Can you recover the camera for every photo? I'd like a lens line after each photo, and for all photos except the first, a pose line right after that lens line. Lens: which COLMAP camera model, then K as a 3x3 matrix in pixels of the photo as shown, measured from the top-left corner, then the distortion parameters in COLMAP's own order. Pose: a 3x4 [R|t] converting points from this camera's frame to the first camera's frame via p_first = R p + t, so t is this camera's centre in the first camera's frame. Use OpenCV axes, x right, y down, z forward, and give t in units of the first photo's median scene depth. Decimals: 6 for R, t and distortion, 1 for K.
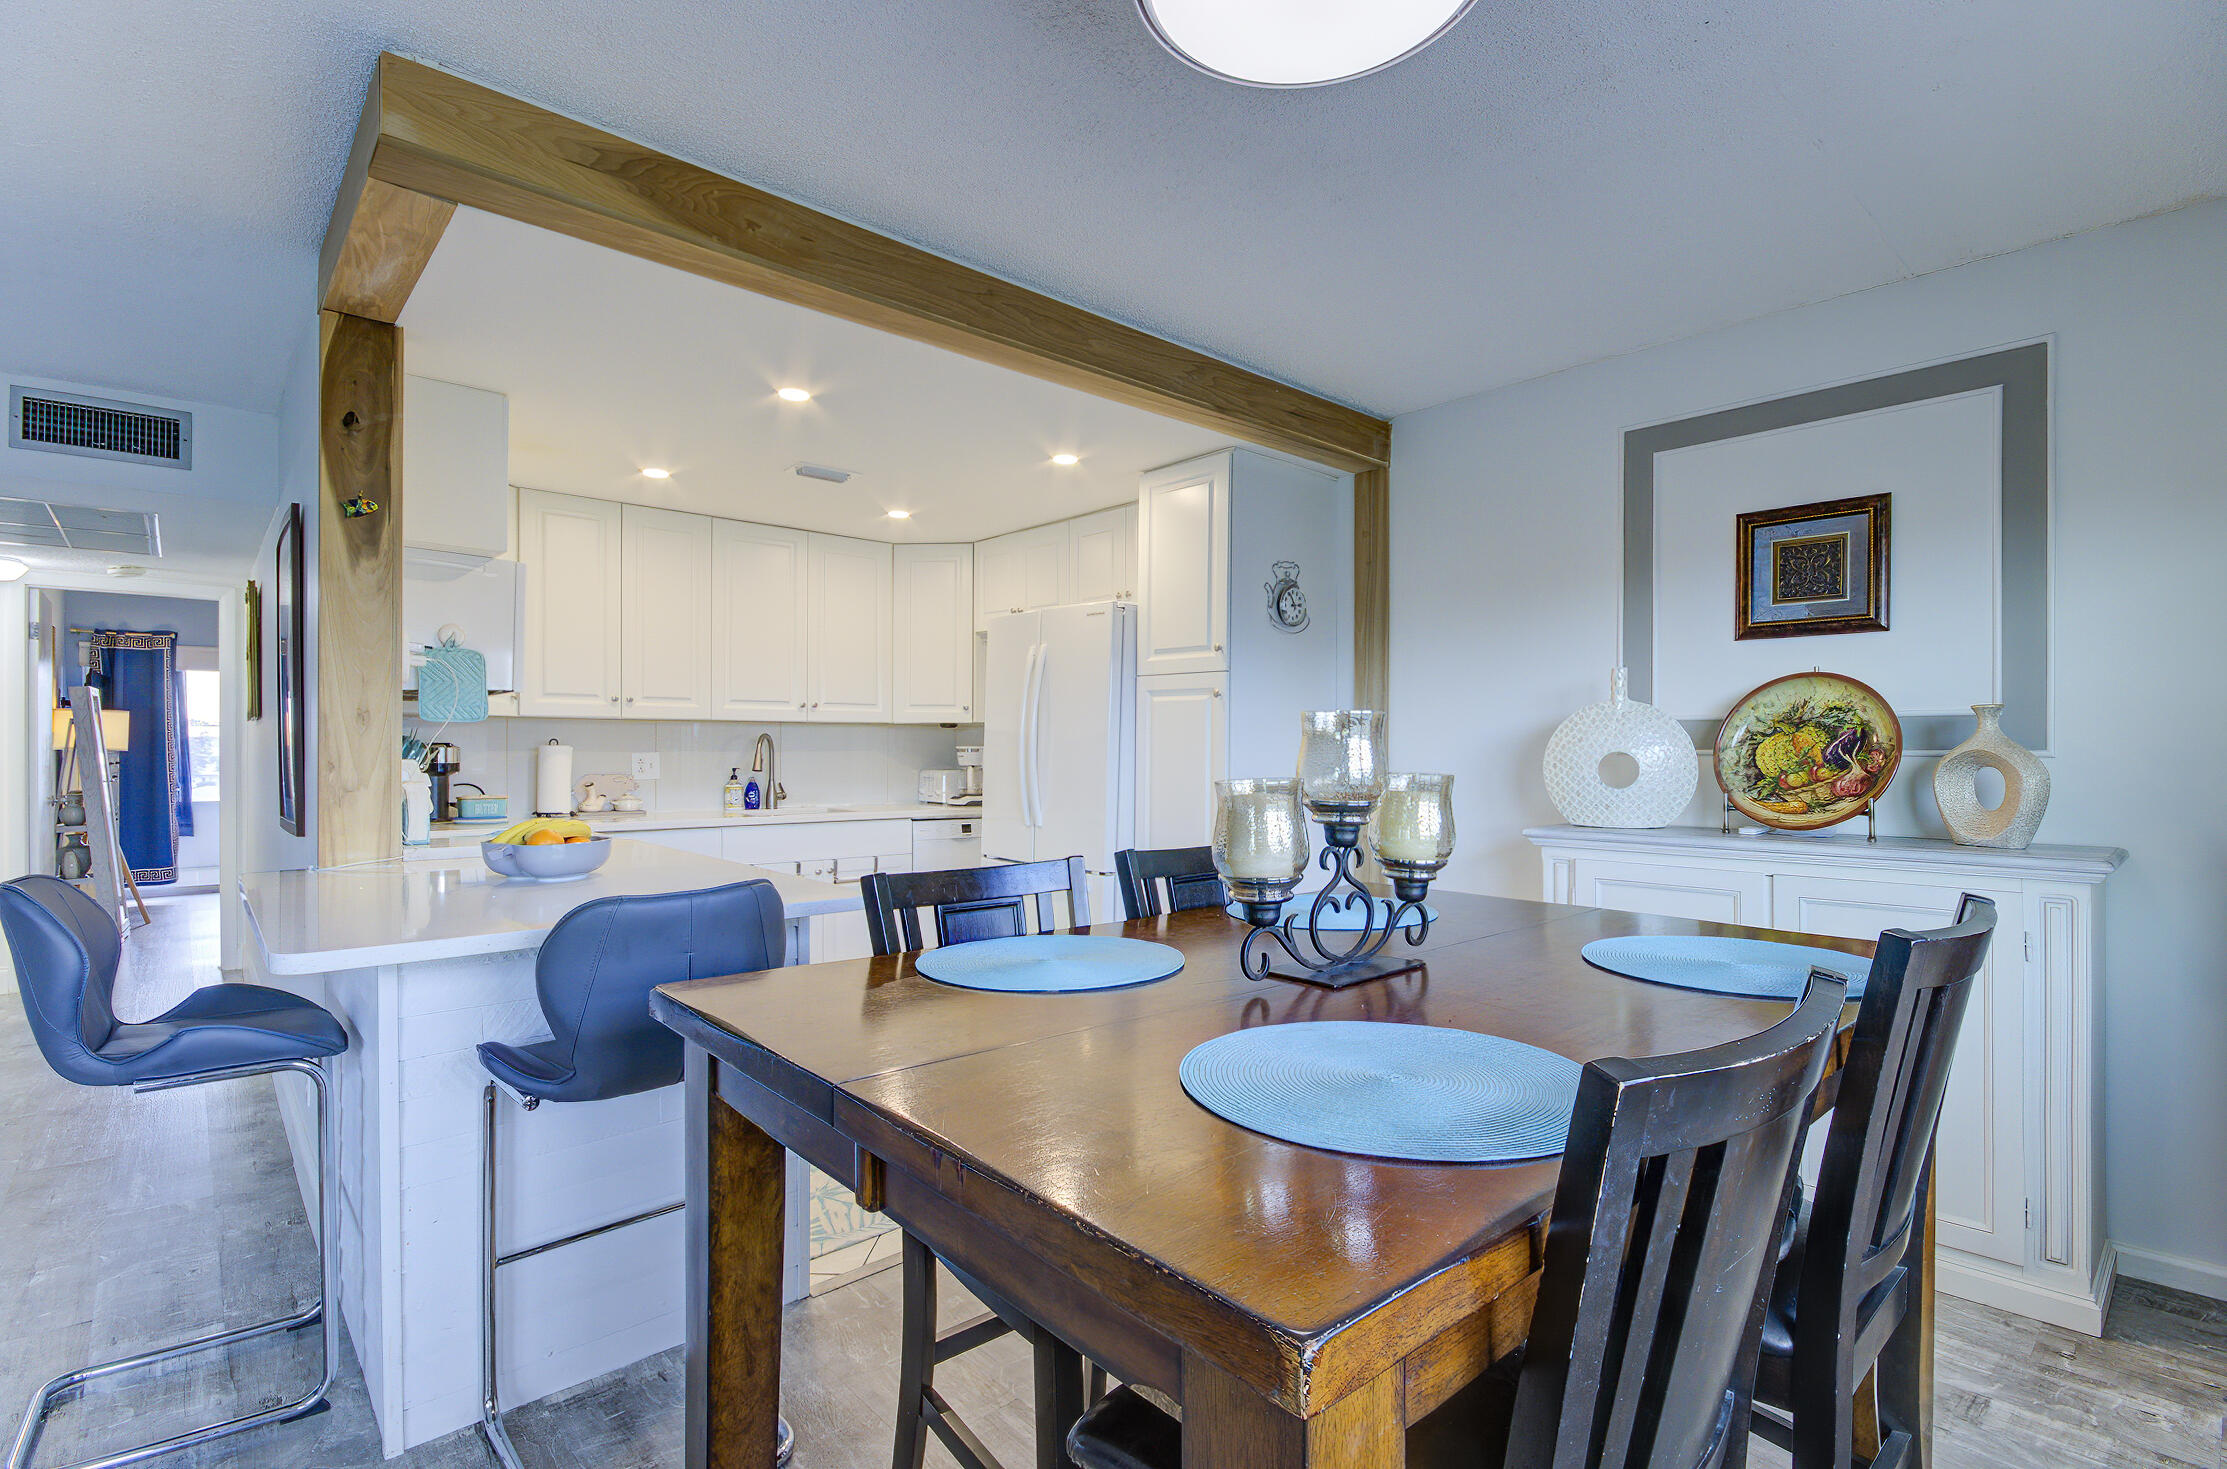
lens RADIAL K [[1045.8, 0, 1153.8], [0, 1045.8, 783.2], [0, 0, 1]] dist [0.000774, -0.000347]
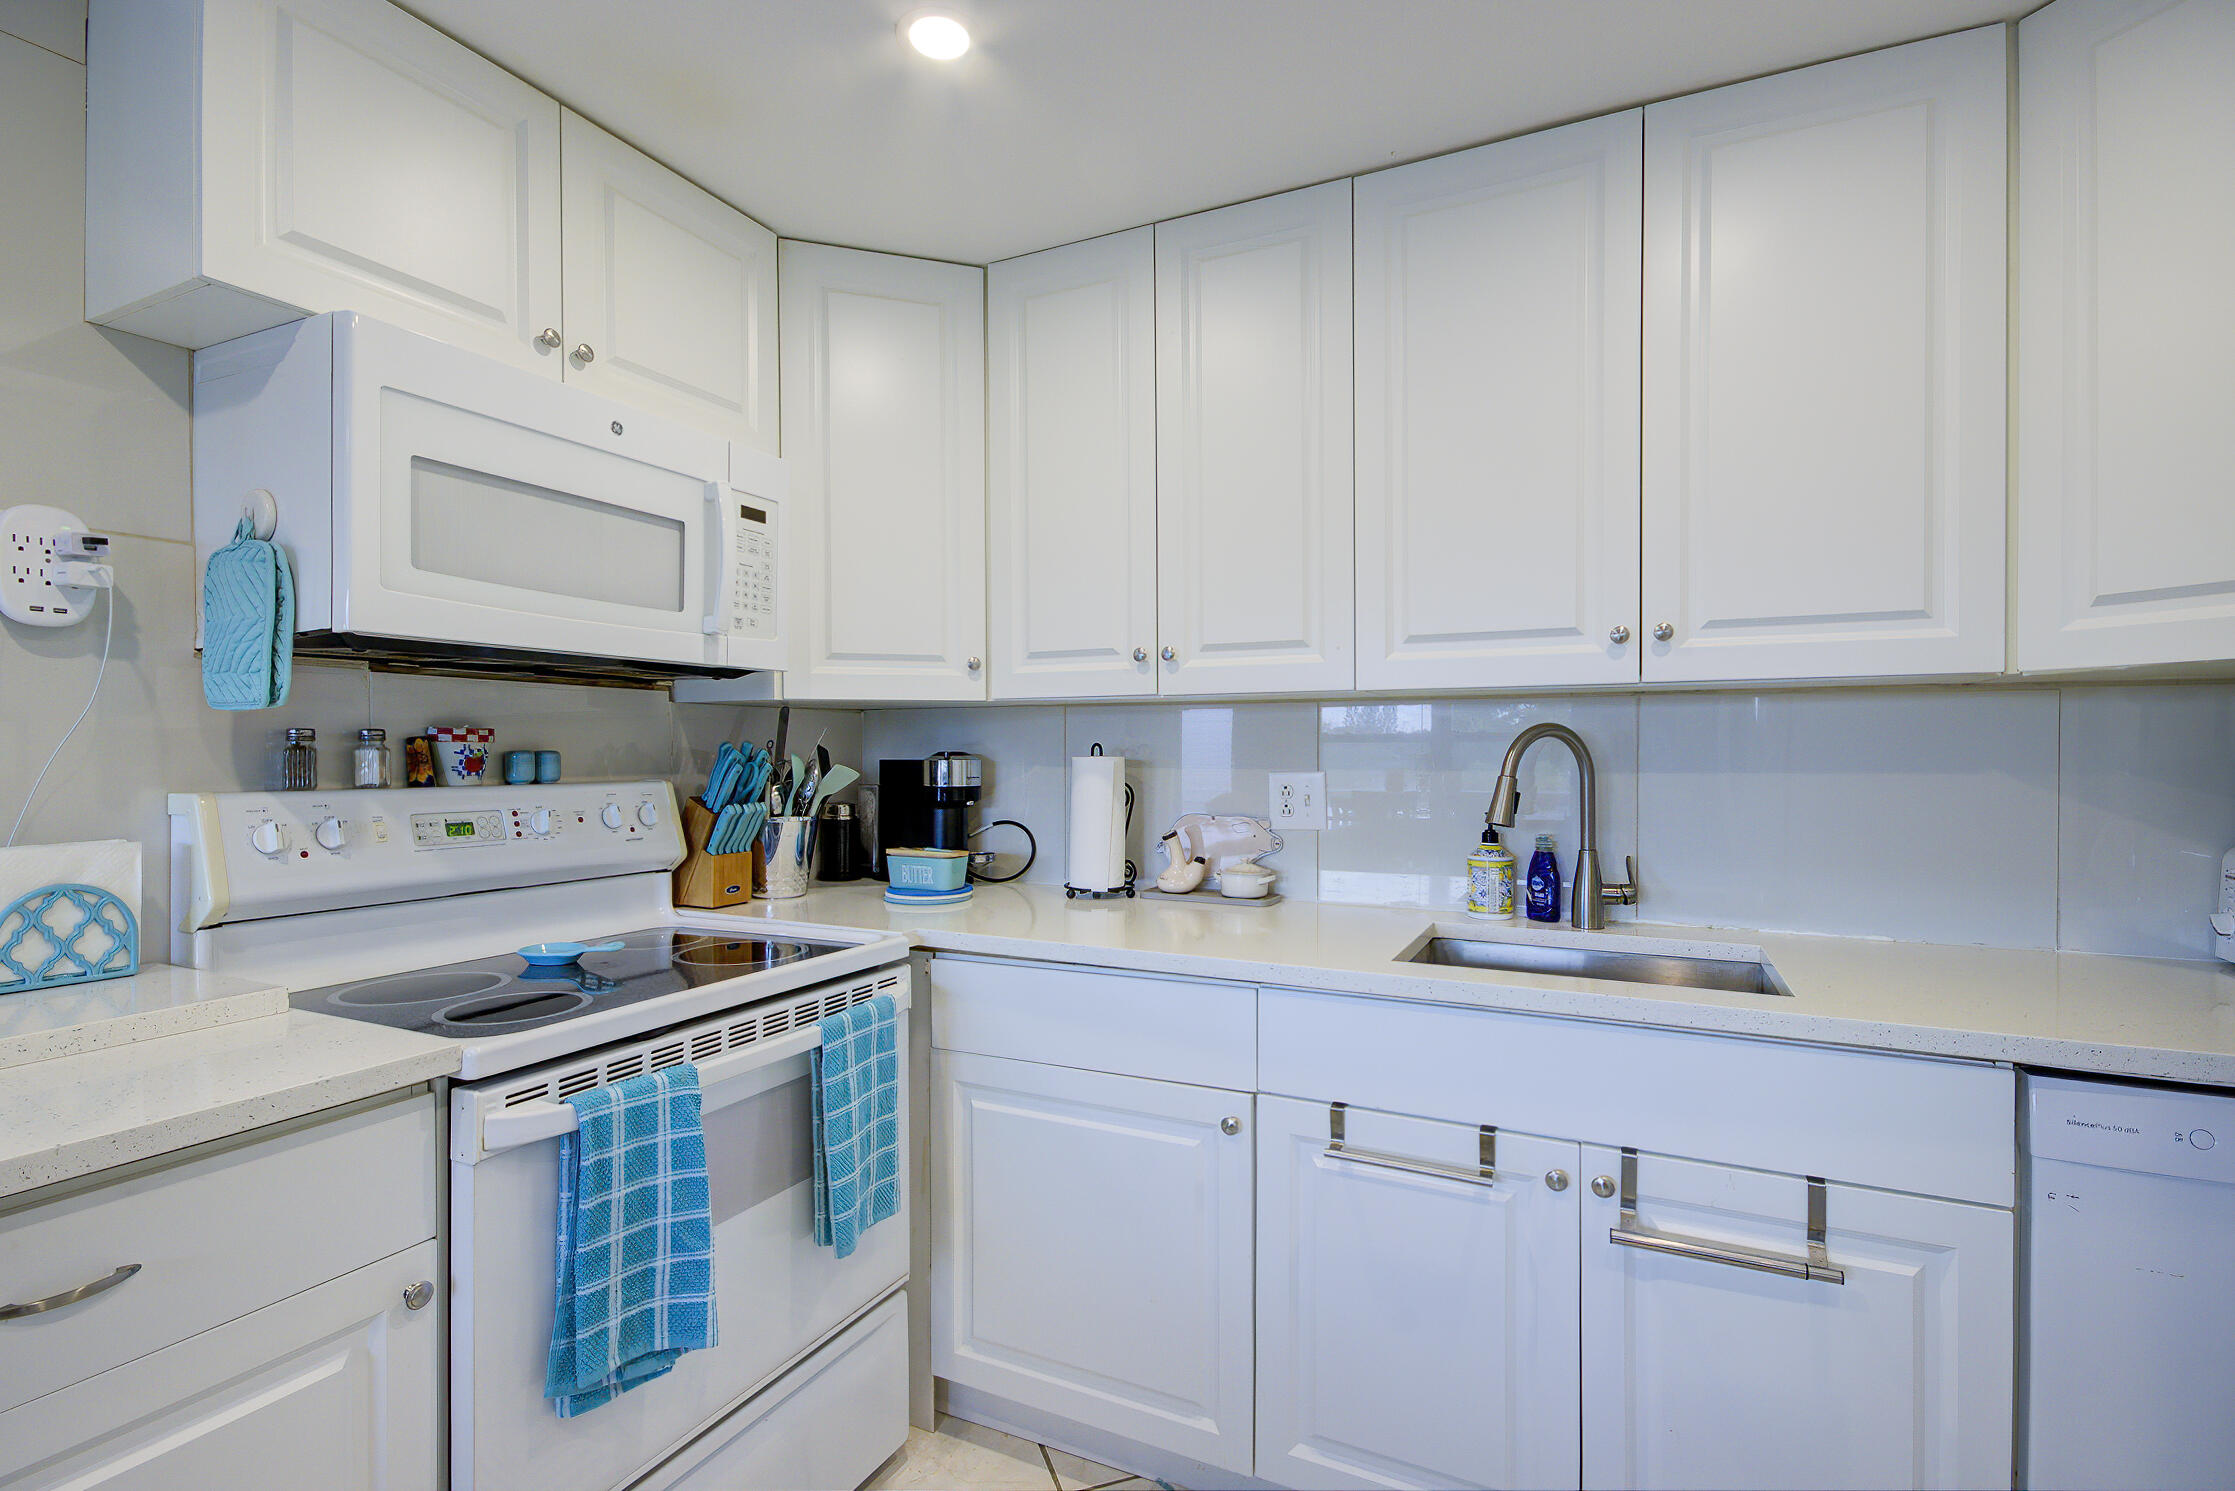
lens RADIAL K [[1048.1, 0, 1103.6], [0, 1048.1, 753.5], [0, 0, 1]] dist [-0.000528, 0.000297]
pose [[0.338622, 0.002352, -0.940920, -0.076568], [-0.030460, 0.999500, -0.008463, -0.029034], [0.940429, 0.031526, 0.338524, 0.723692]]
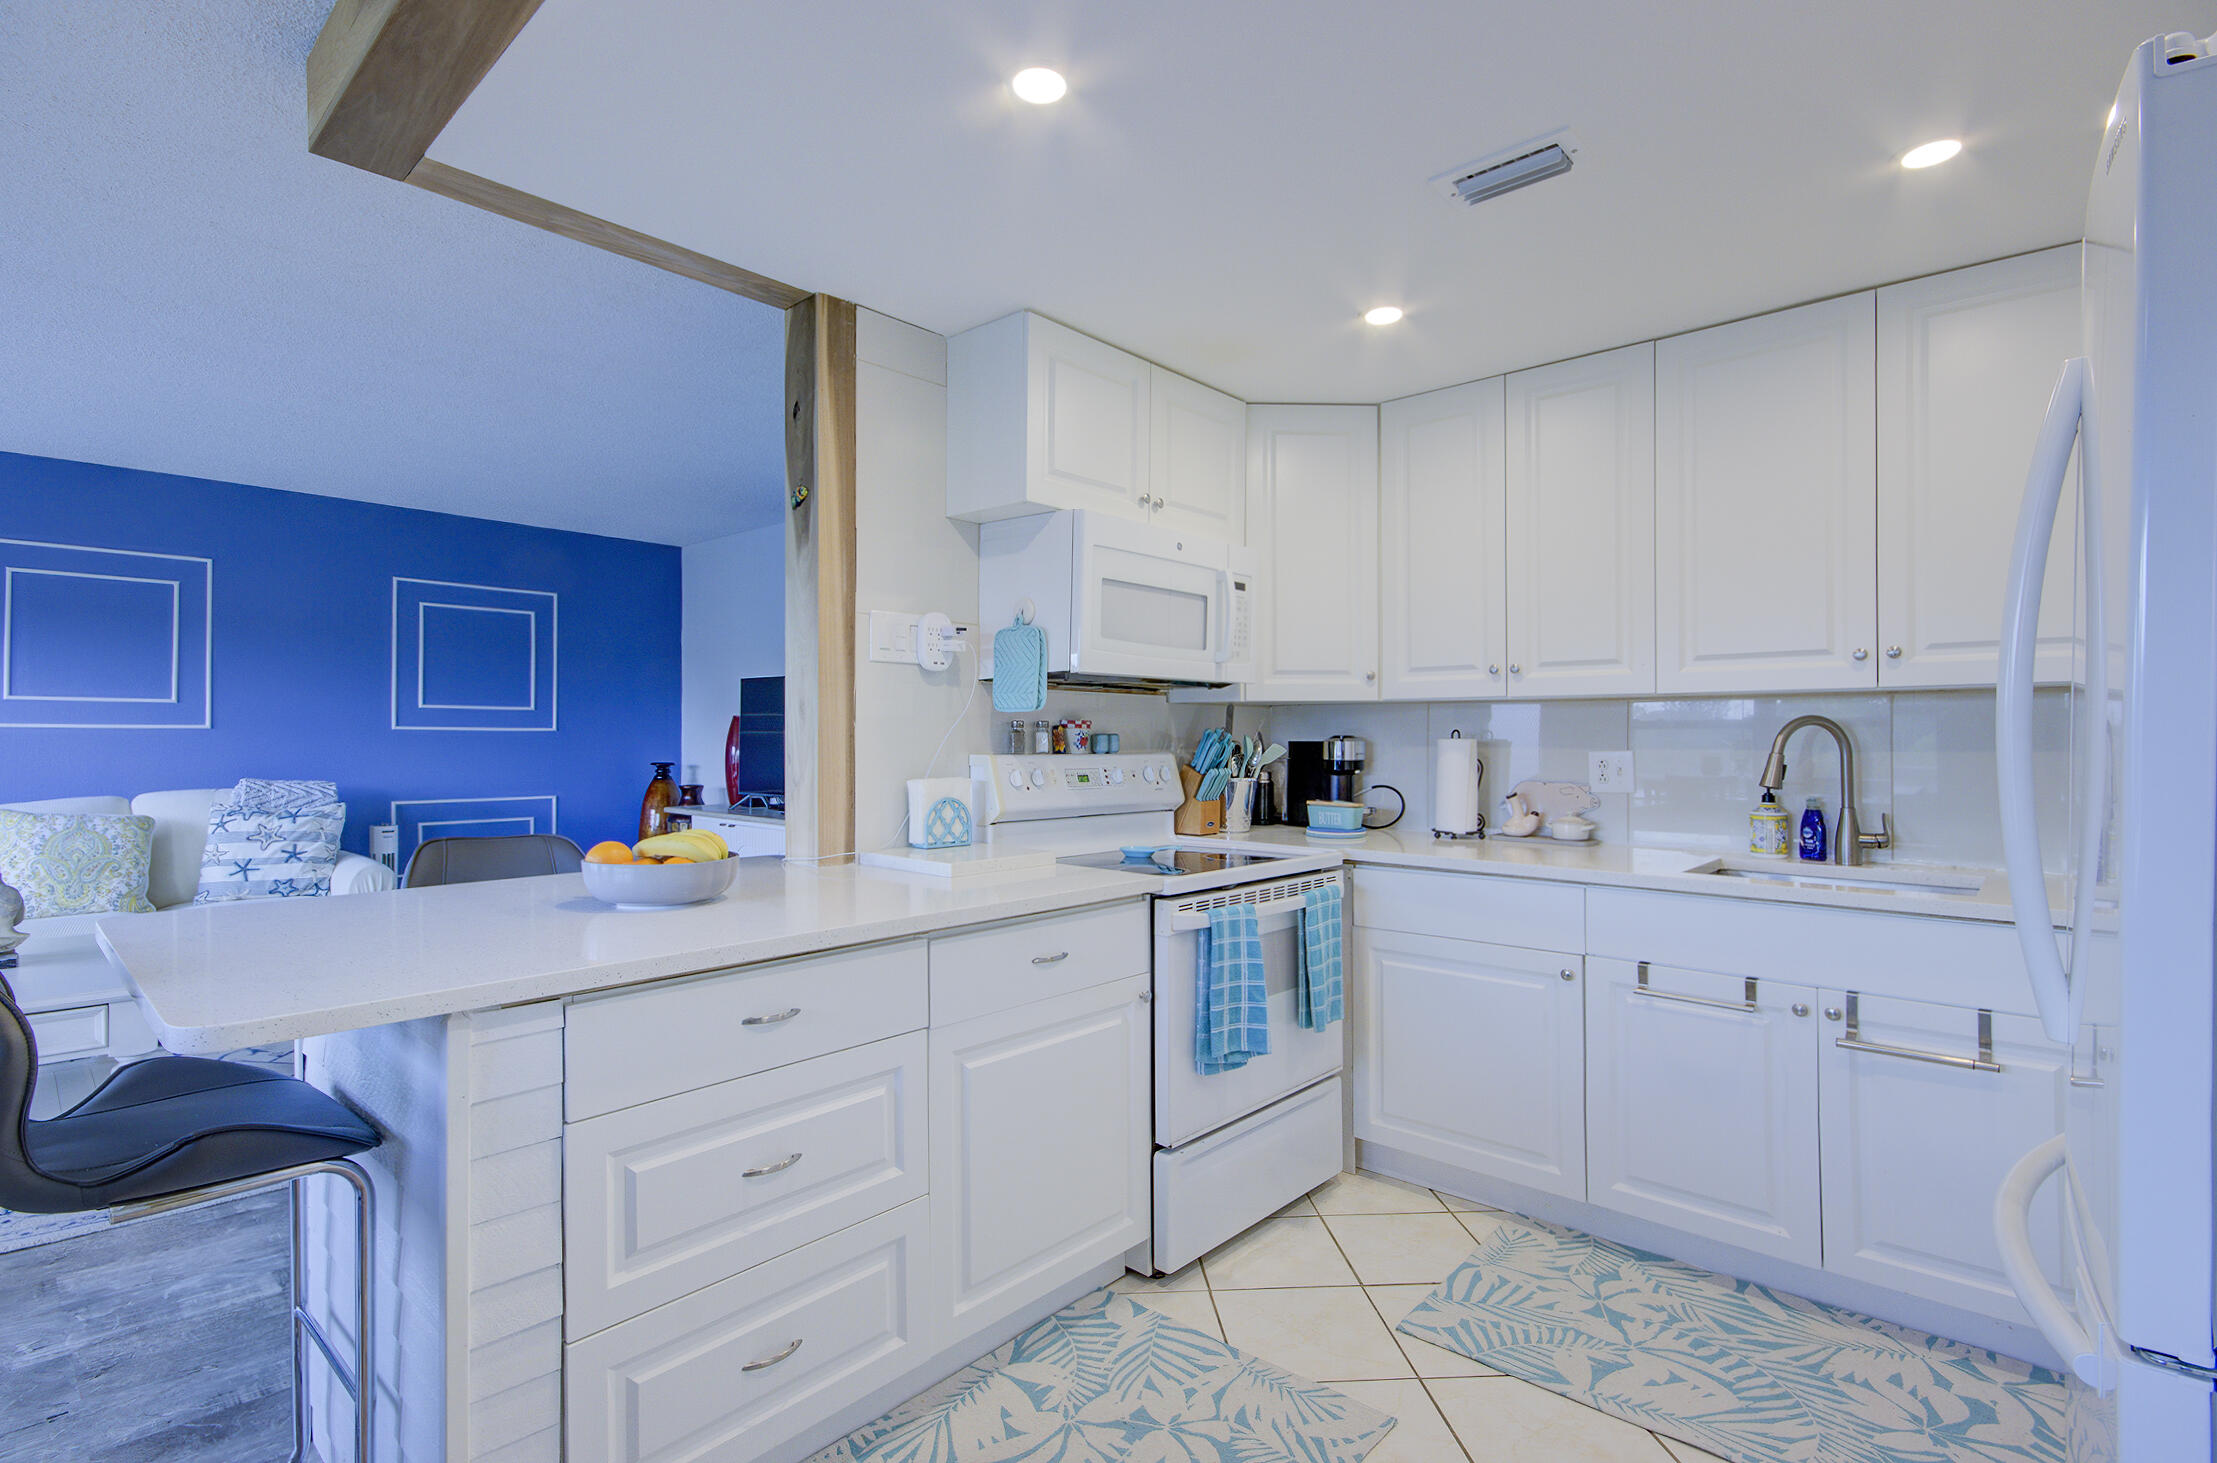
lens RADIAL K [[1036.2, 0, 1086.9], [0, 1036.2, 732.5], [0, 0, 1]] dist [0.010992, -0.009196]
pose [[0.069824, -0.007005, -0.997535, 0.113763], [-0.035560, 0.999322, -0.009507, -0.021553], [0.996925, 0.036136, 0.069528, 0.605318]]
